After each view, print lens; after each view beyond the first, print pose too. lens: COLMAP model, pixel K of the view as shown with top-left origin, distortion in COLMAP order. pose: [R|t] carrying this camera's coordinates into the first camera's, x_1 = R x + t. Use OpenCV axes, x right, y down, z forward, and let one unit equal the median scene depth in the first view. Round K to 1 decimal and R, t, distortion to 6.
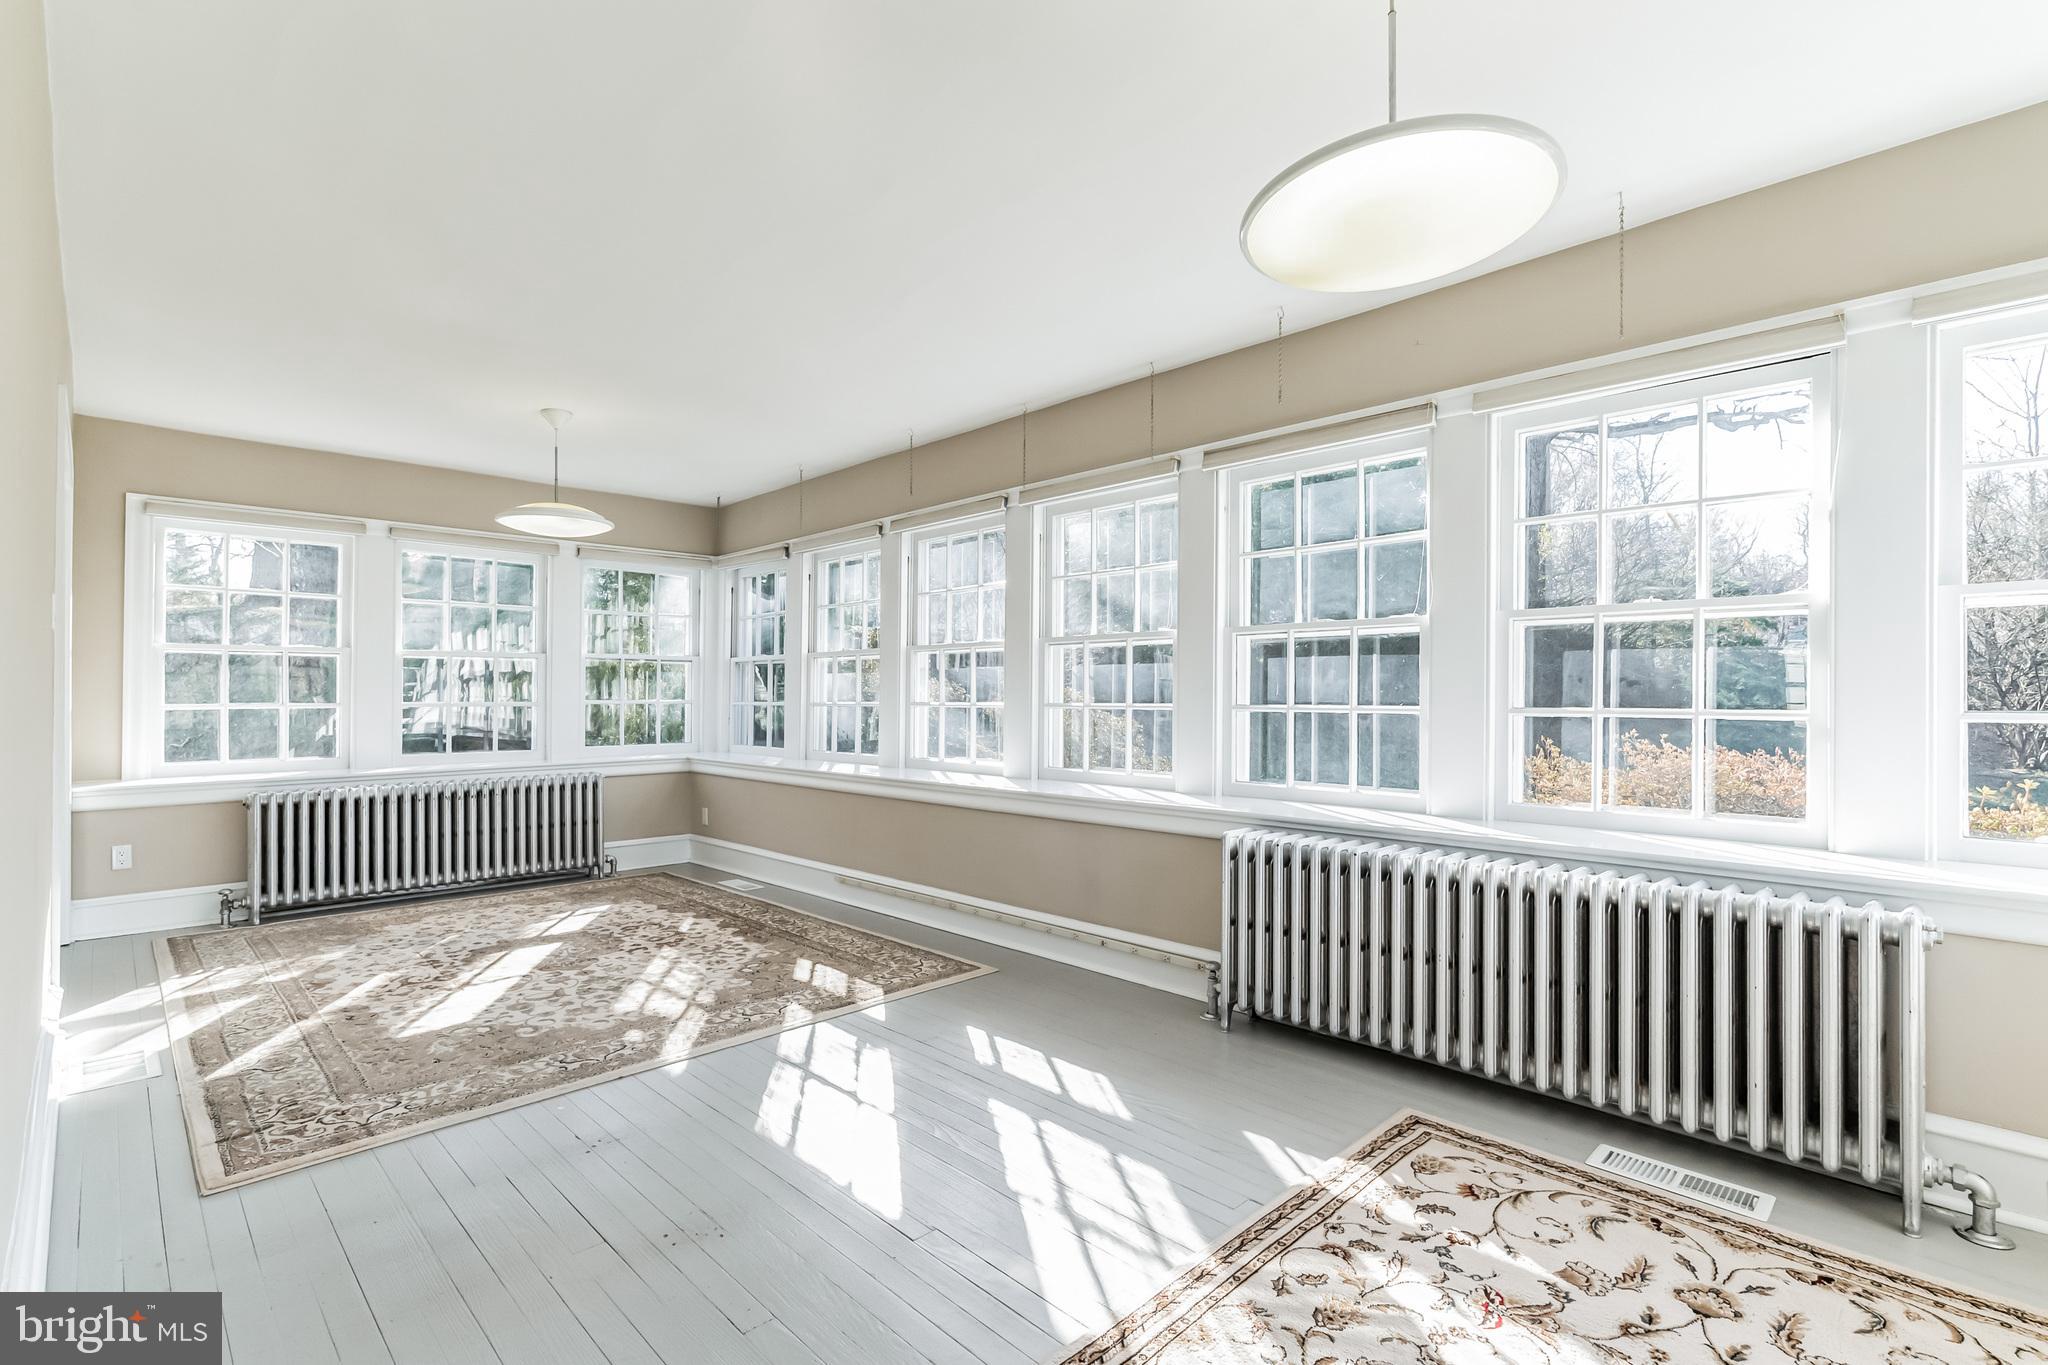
lens RADIAL K [[938.4, 0, 1019.1], [0, 938.4, 682.9], [0, 0, 1]] dist [-0.003096, 0.000189]
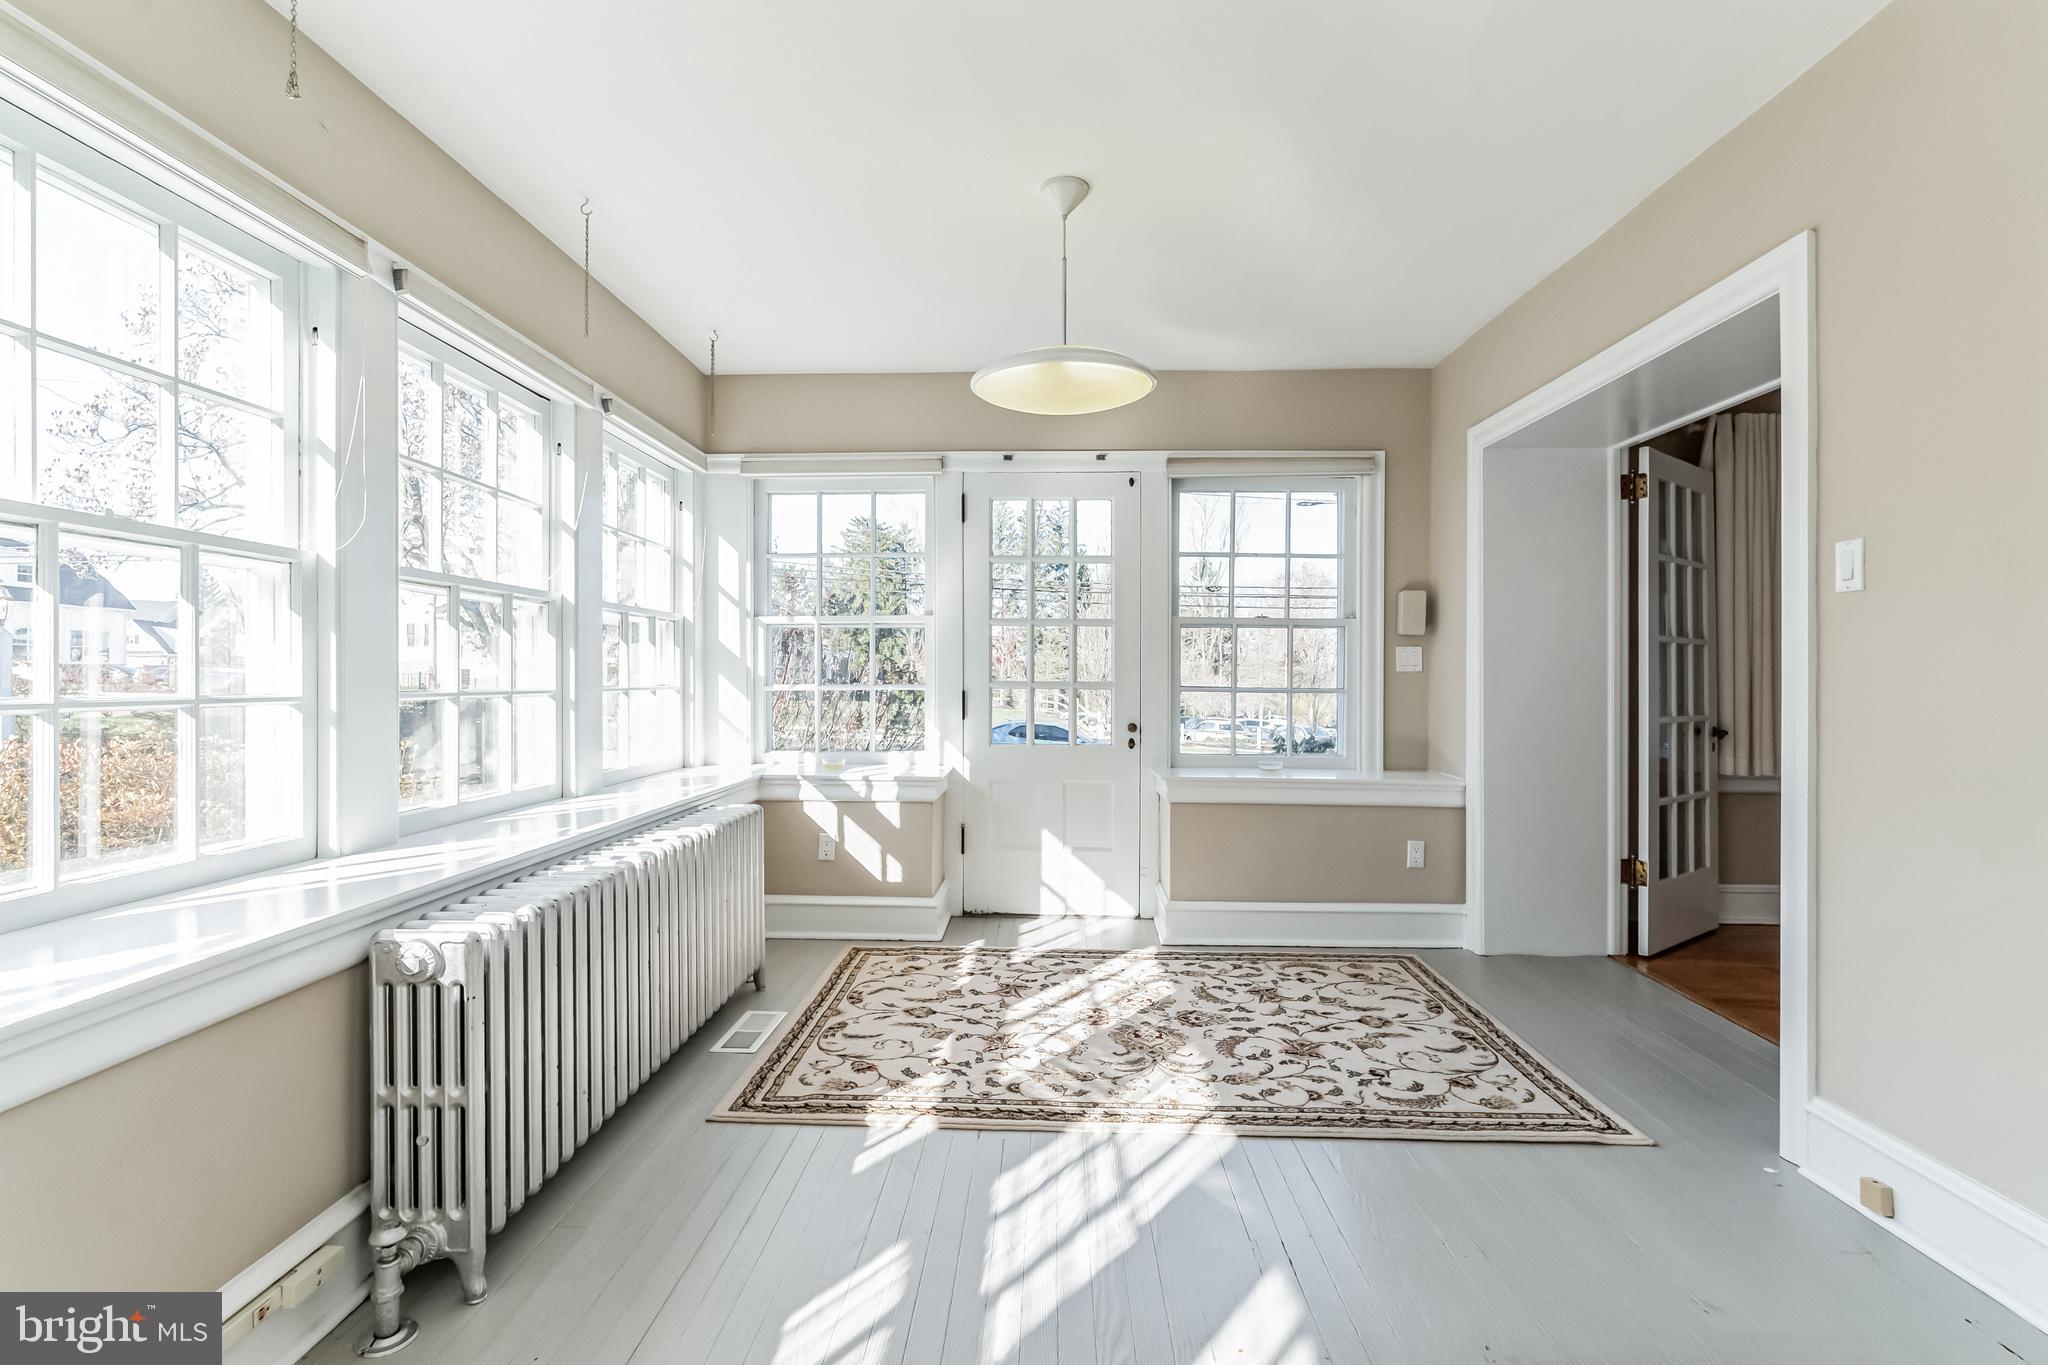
lens RADIAL K [[936.3, 0, 1026.3], [0, 936.3, 671.6], [0, 0, 1]] dist [-0.003795, -0.000049]
pose [[-0.695589, 0.000276, 0.718440, -0.427089], [-0.019378, 0.999629, -0.019146, 0.019592], [-0.718179, -0.027240, -0.695326, 1.282867]]
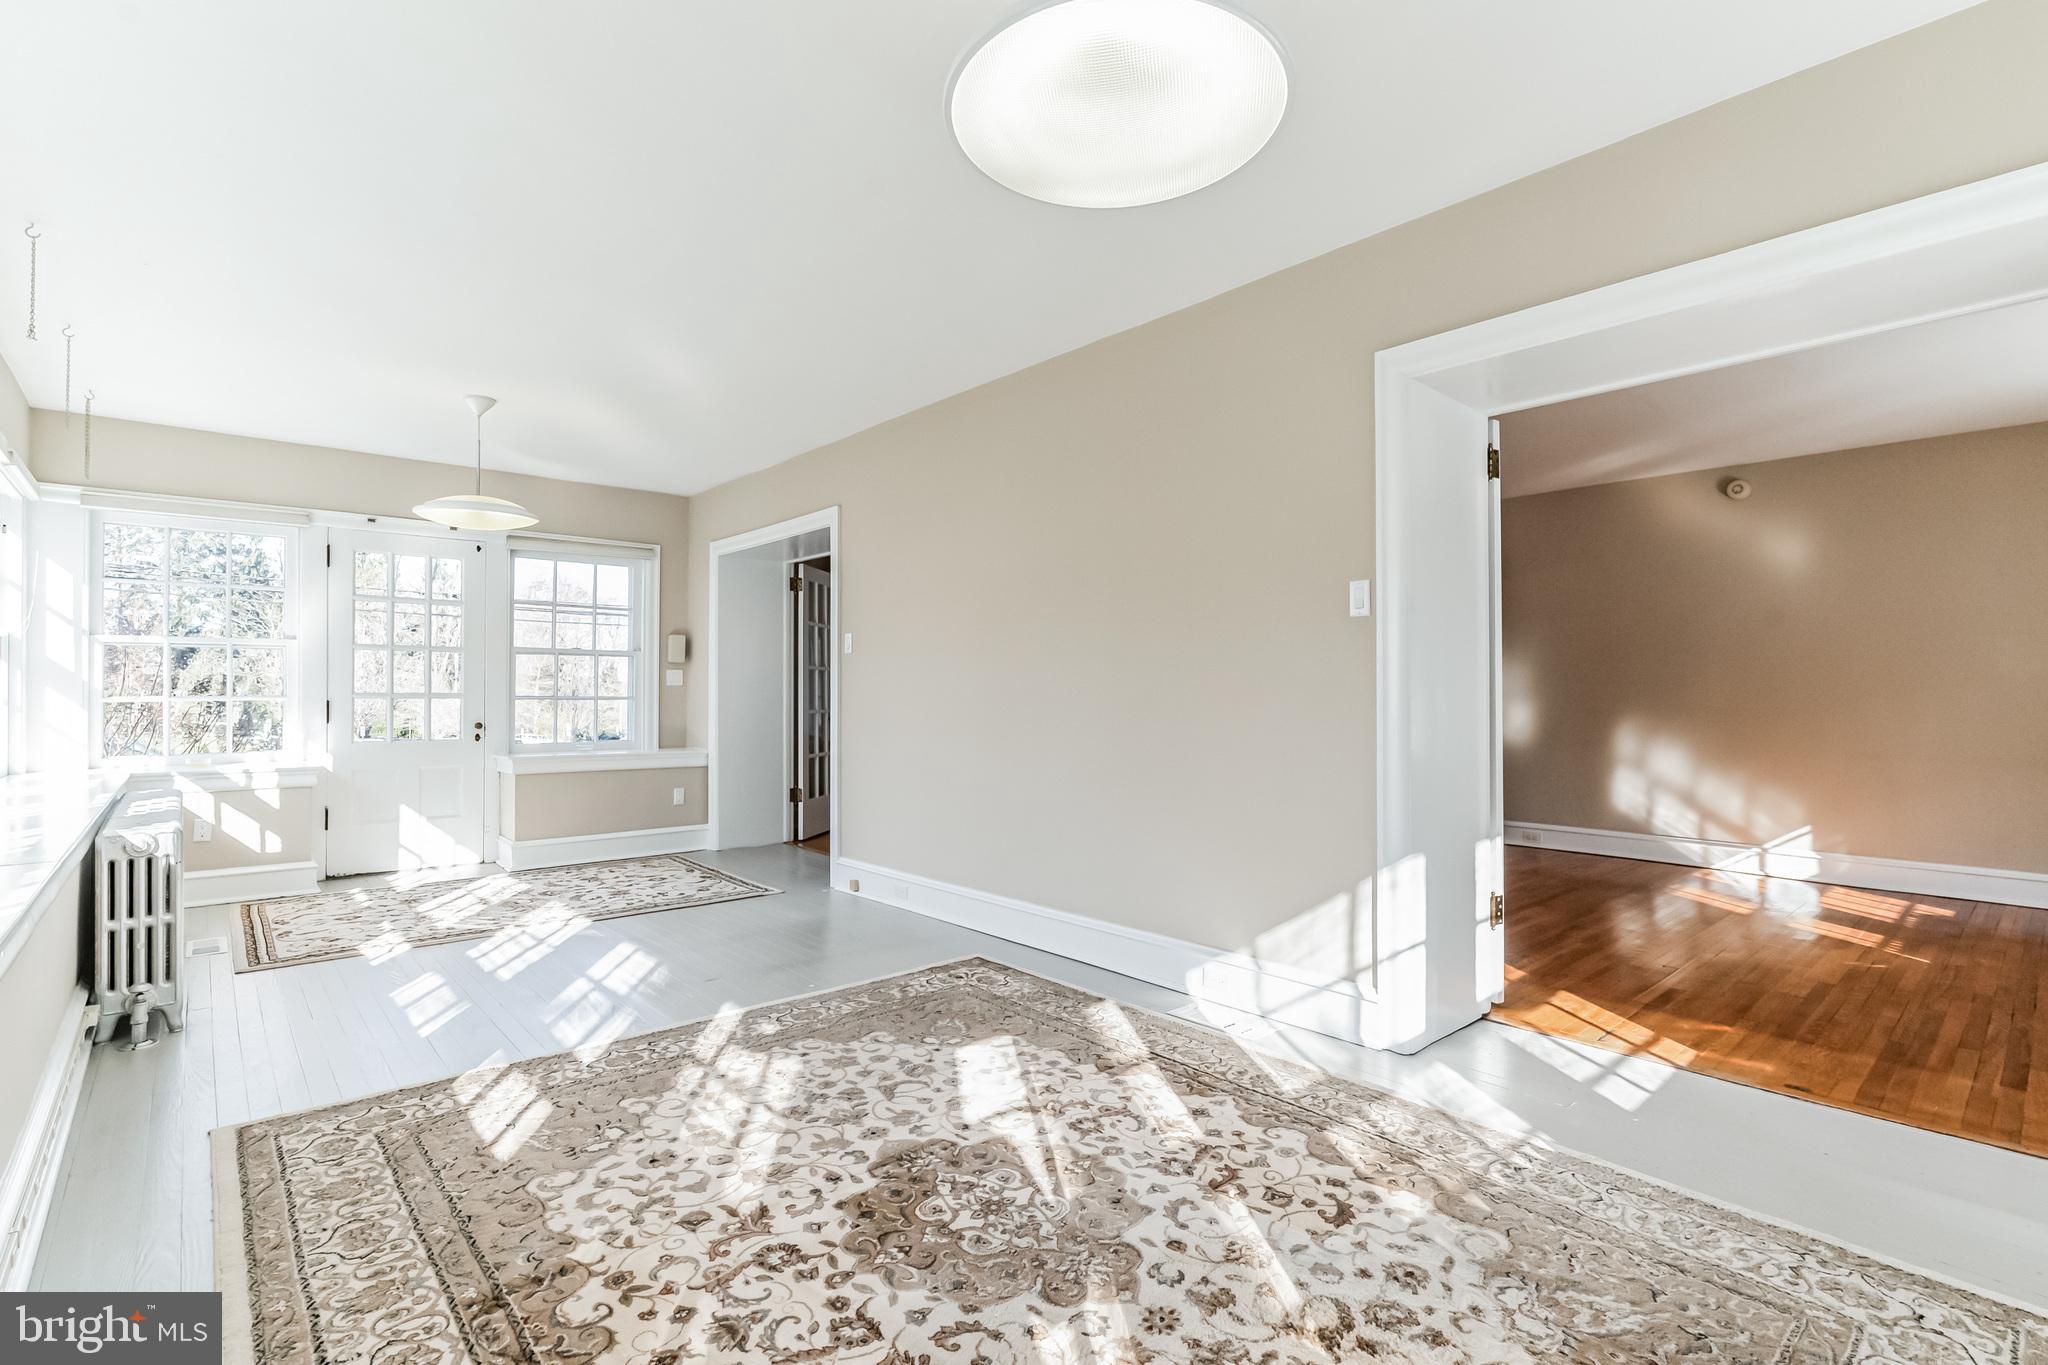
lens RADIAL K [[938.4, 0, 1019.1], [0, 938.4, 682.9], [0, 0, 1]] dist [-0.003096, 0.000189]
pose [[-0.998561, 0.000214, 0.053629, -0.786168], [-0.001464, 0.999511, -0.031249, 0.046121], [-0.053610, -0.031283, -0.998072, 2.151056]]
